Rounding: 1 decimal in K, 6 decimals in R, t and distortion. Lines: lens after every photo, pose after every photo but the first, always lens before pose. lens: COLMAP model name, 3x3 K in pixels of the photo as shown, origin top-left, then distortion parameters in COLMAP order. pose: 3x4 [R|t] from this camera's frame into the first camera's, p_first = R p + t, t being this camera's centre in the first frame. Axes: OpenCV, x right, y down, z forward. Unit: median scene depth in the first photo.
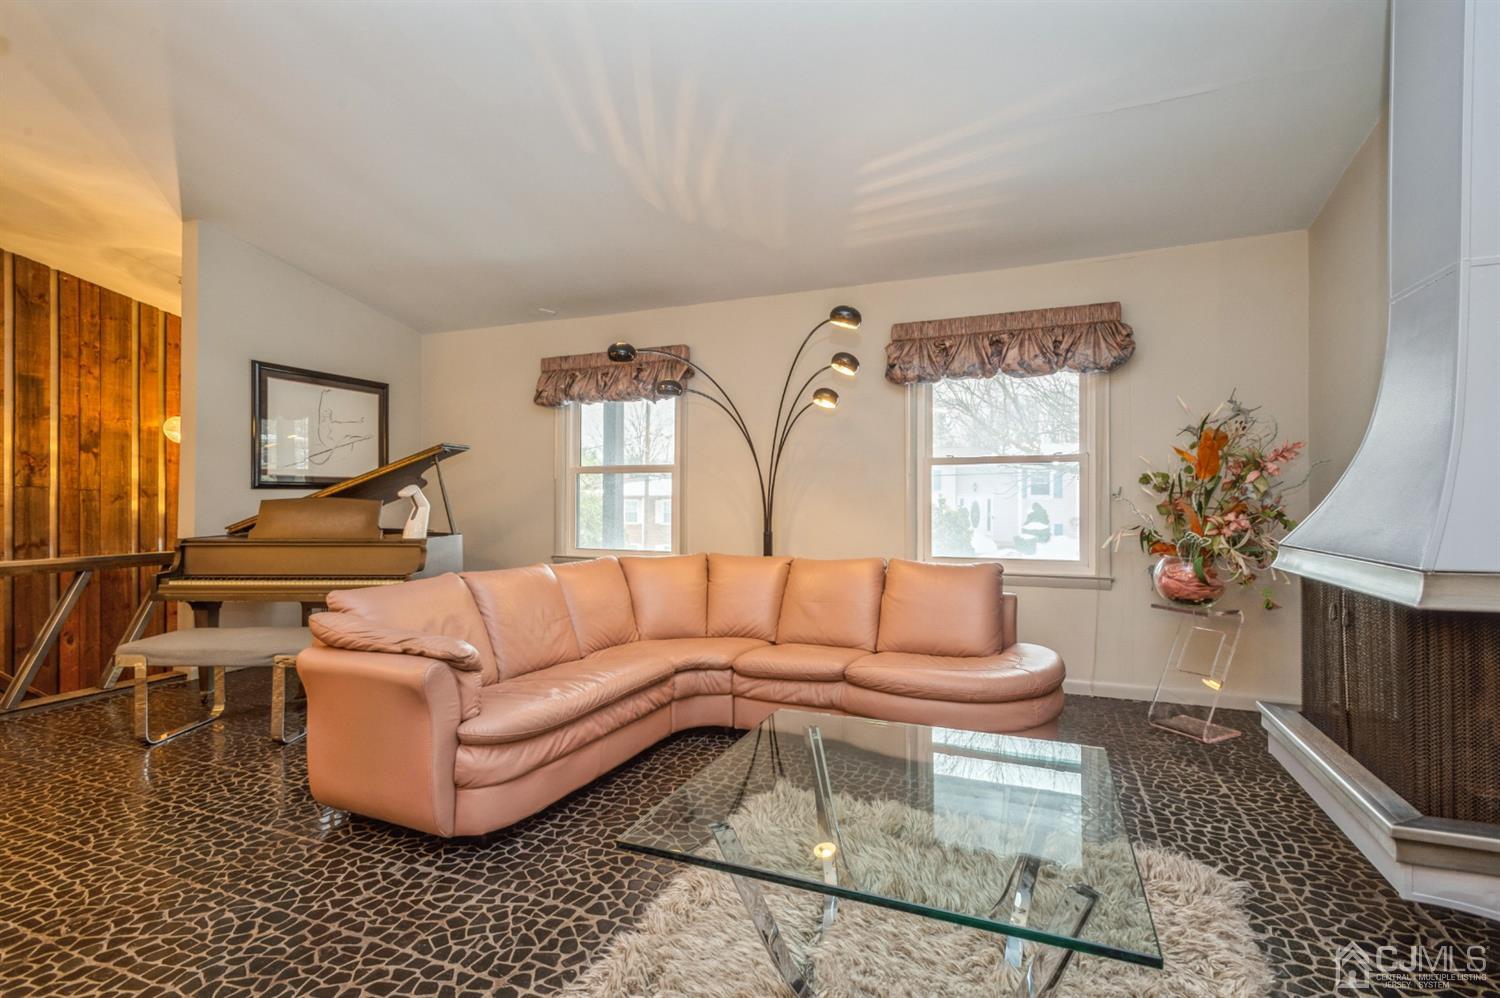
lens RADIAL K [[697.1, 0, 750.0], [0, 697.1, 499.0], [0, 0, 1]] dist [0.017641, -0.006951]
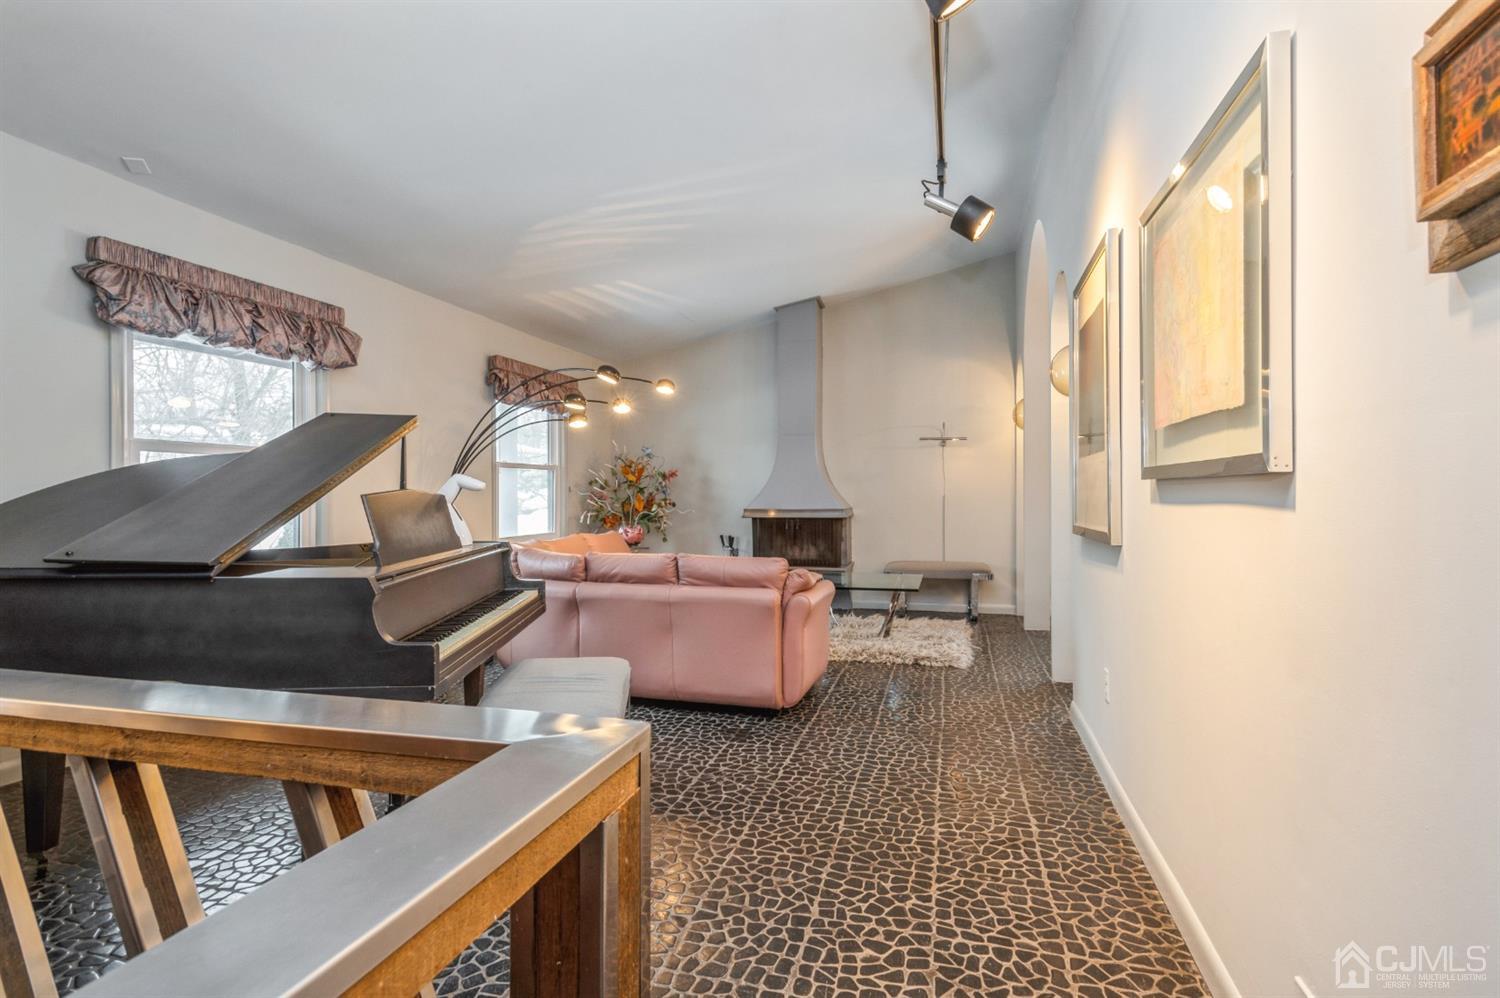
lens RADIAL K [[720.5, 0, 759.9], [0, 720.5, 496.2], [0, 0, 1]] dist [0.019049, 0.000133]
pose [[-0.119150, -0.005779, 0.992859, -1.174192], [0.006944, 0.999954, 0.006653, 0.000355], [-0.992852, 0.007687, -0.119104, 0.709727]]
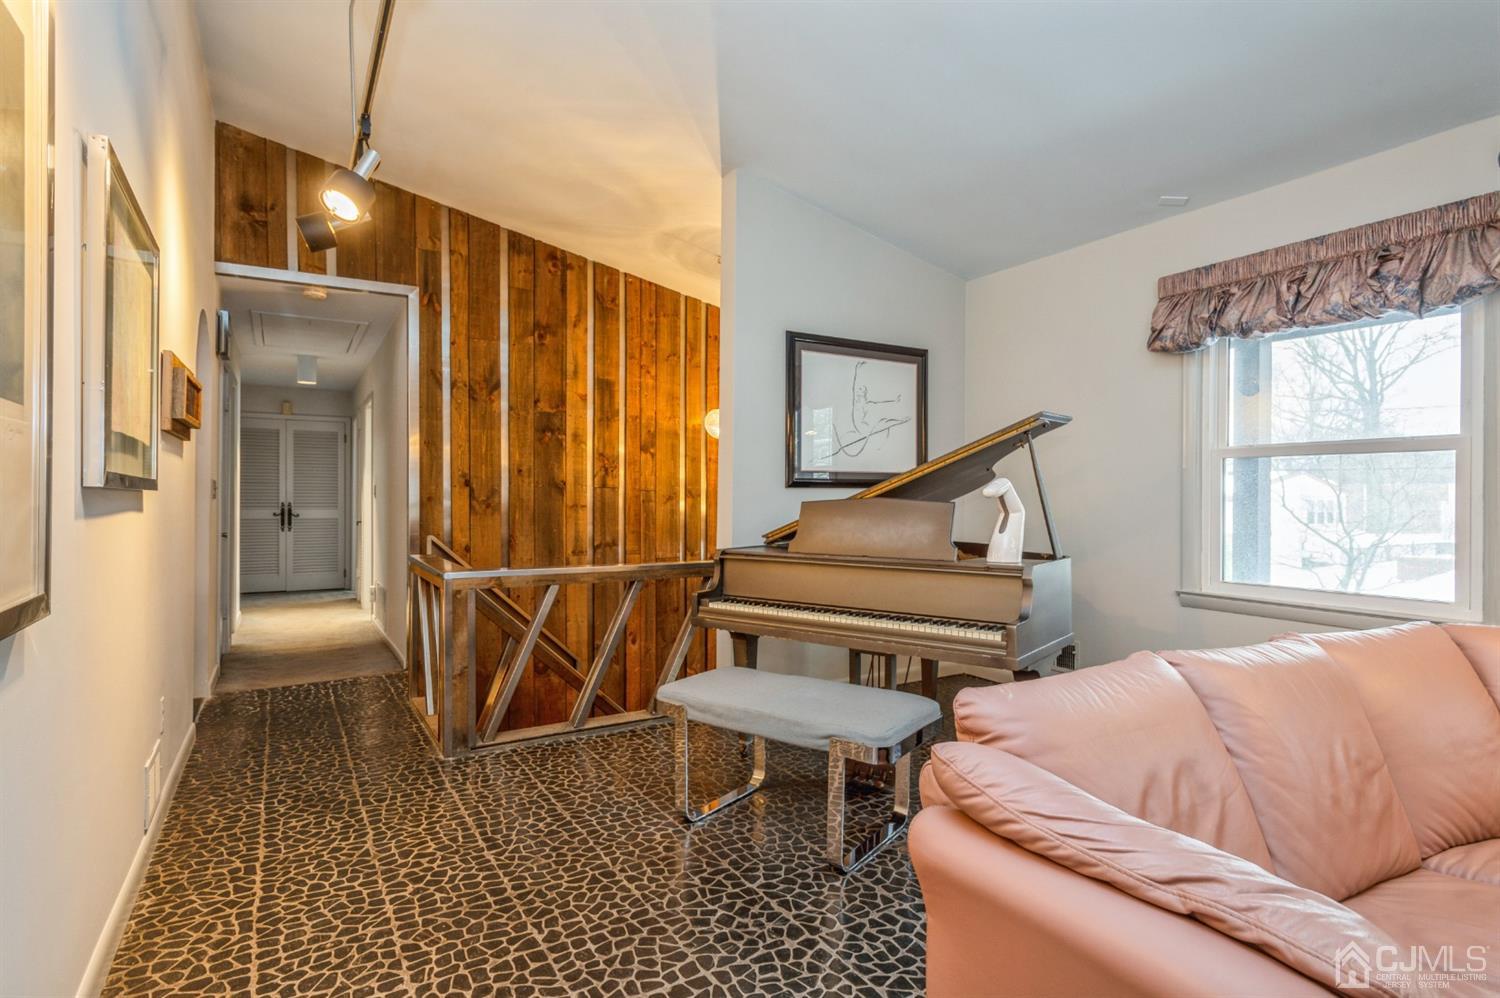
lens RADIAL K [[756.6, 0, 745.7], [0, 756.6, 501.1], [0, 0, 1]] dist [0.003209, -0.001216]
pose [[0.800614, 0.002281, -0.599176, -0.236591], [-0.001198, 0.999997, 0.002206, -0.000604], [0.599179, -0.001048, 0.800614, 0.286753]]
